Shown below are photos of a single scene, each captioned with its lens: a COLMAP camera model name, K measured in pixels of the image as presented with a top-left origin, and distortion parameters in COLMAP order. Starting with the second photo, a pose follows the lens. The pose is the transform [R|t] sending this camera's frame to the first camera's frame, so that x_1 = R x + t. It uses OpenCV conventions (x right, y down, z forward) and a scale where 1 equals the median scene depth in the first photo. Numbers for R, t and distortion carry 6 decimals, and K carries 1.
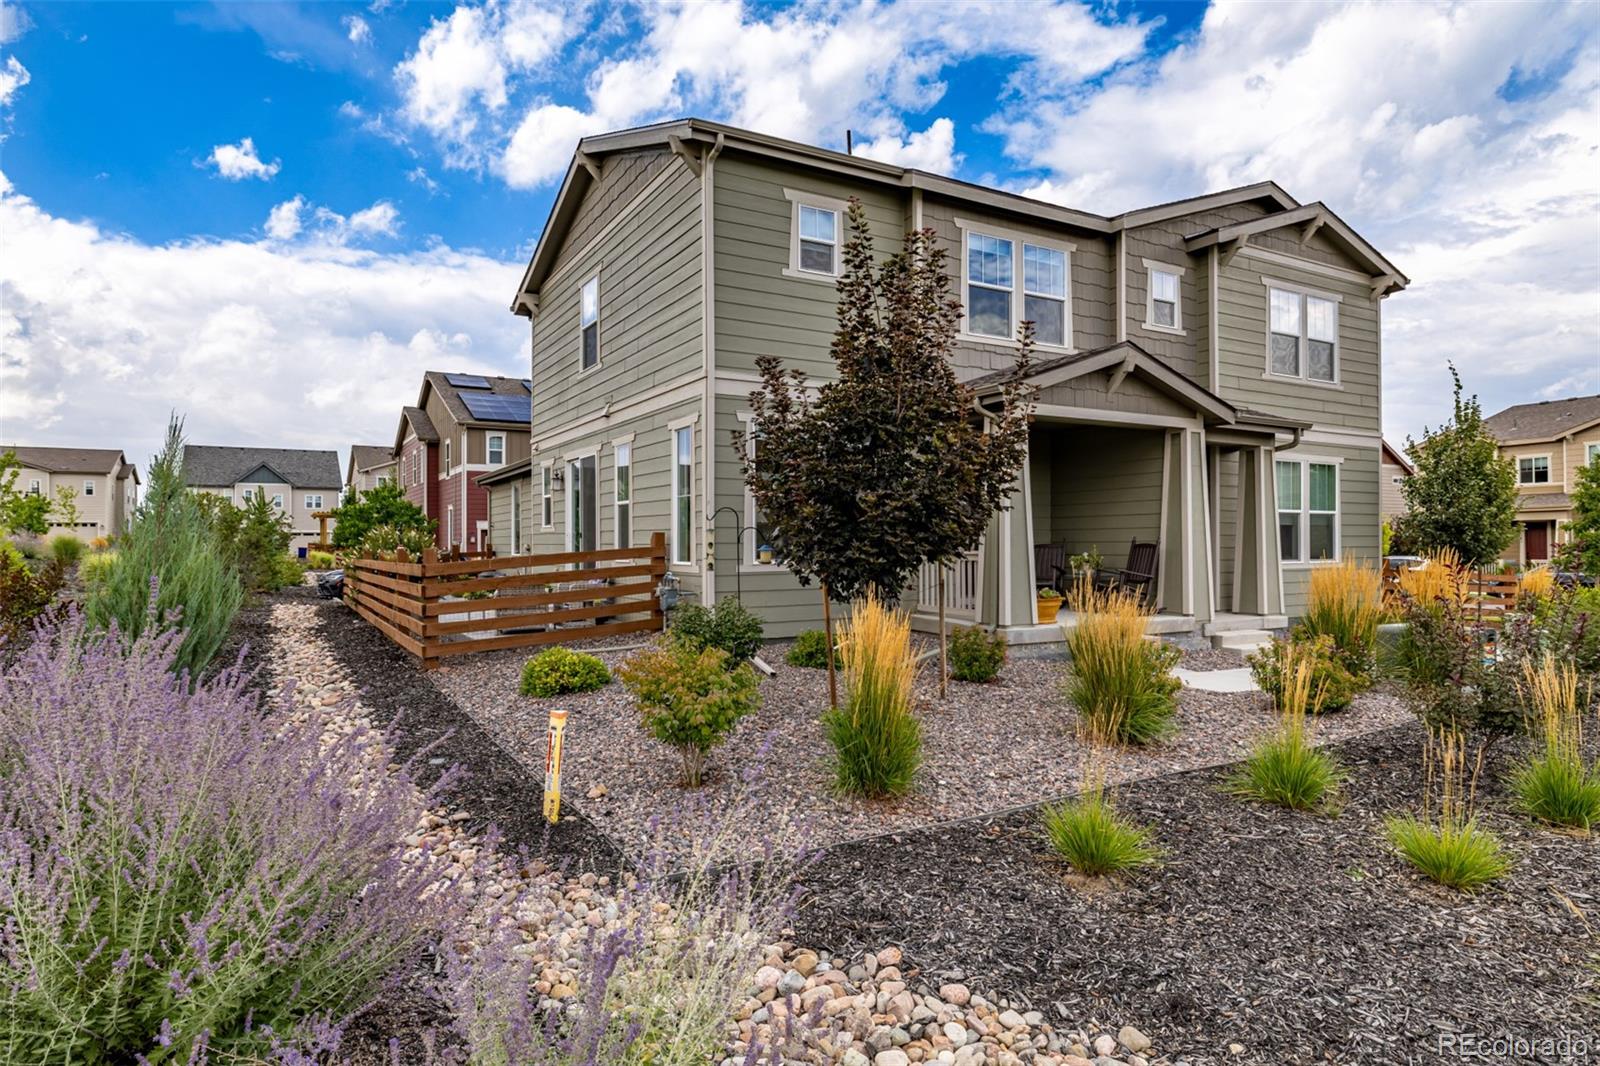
lens RADIAL K [[922.5, 0, 800.0], [0, 922.5, 533.0], [0, 0, 1]] dist [-0.014574, -0.000652]
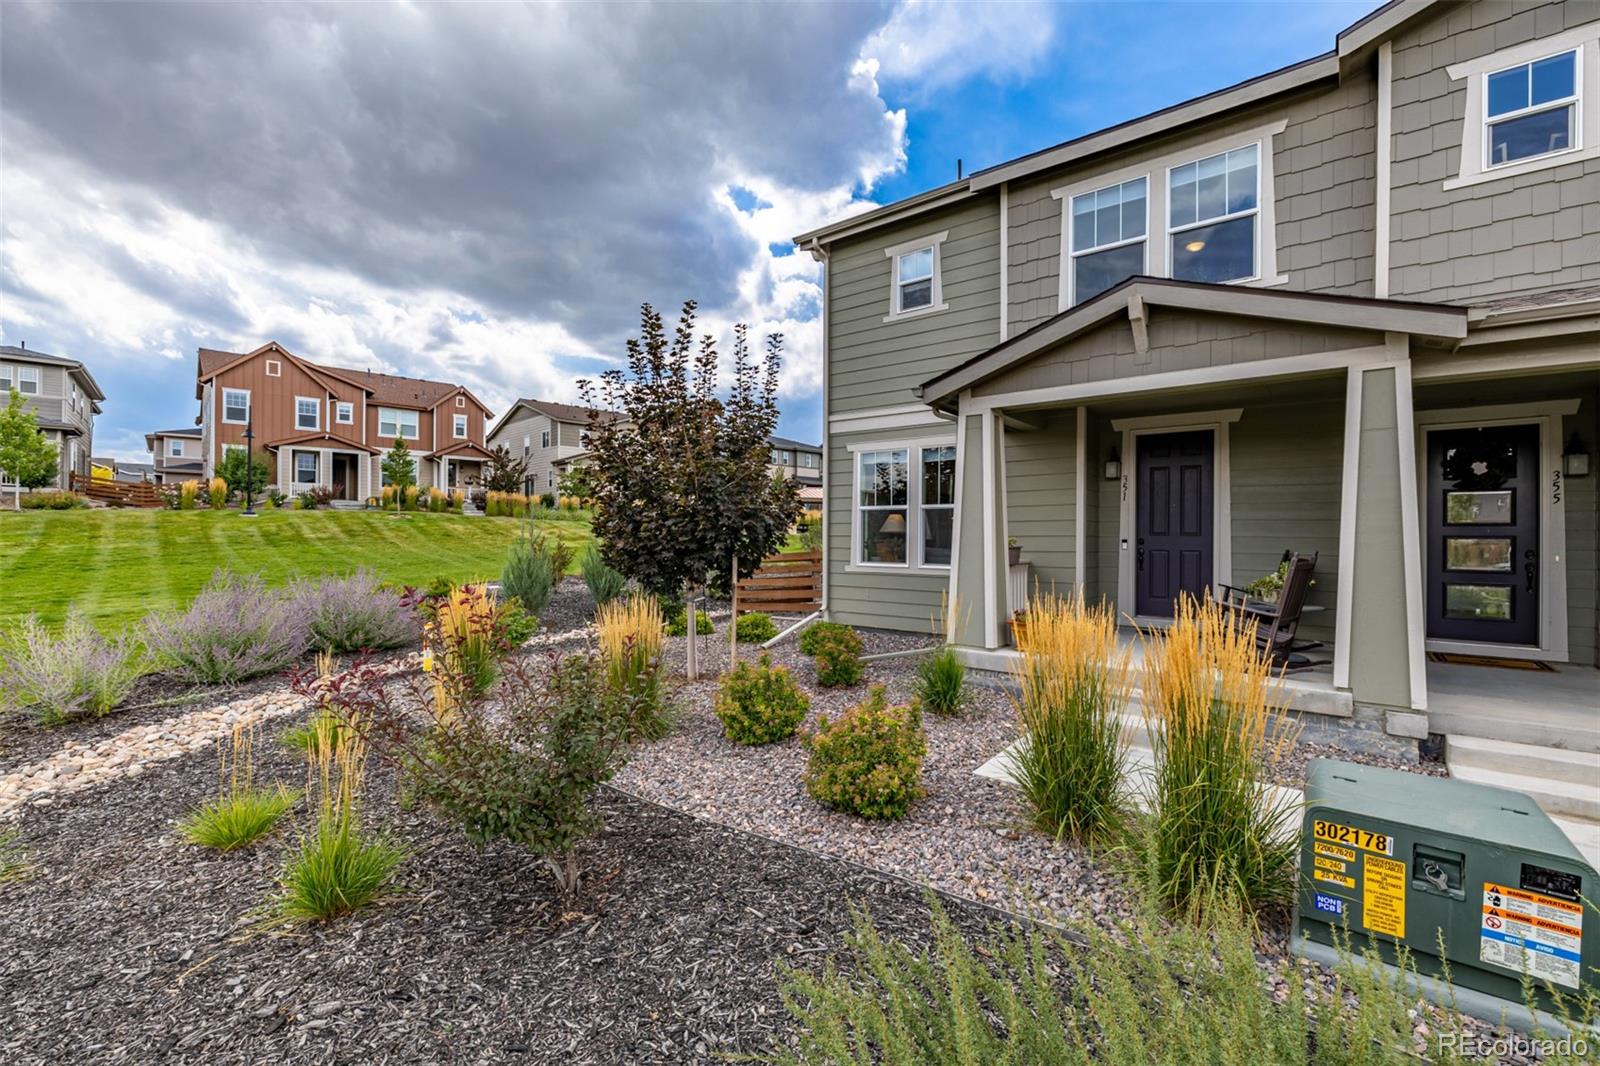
lens RADIAL K [[679.7, 0, 790.5], [0, 679.7, 534.4], [0, 0, 1]] dist [0.001667, -0.000028]
pose [[0.373160, 0.003657, -0.927760, 0.658270], [0.002242, 0.999986, 0.004843, -0.010948], [0.927764, -0.003887, 0.373146, 0.492096]]
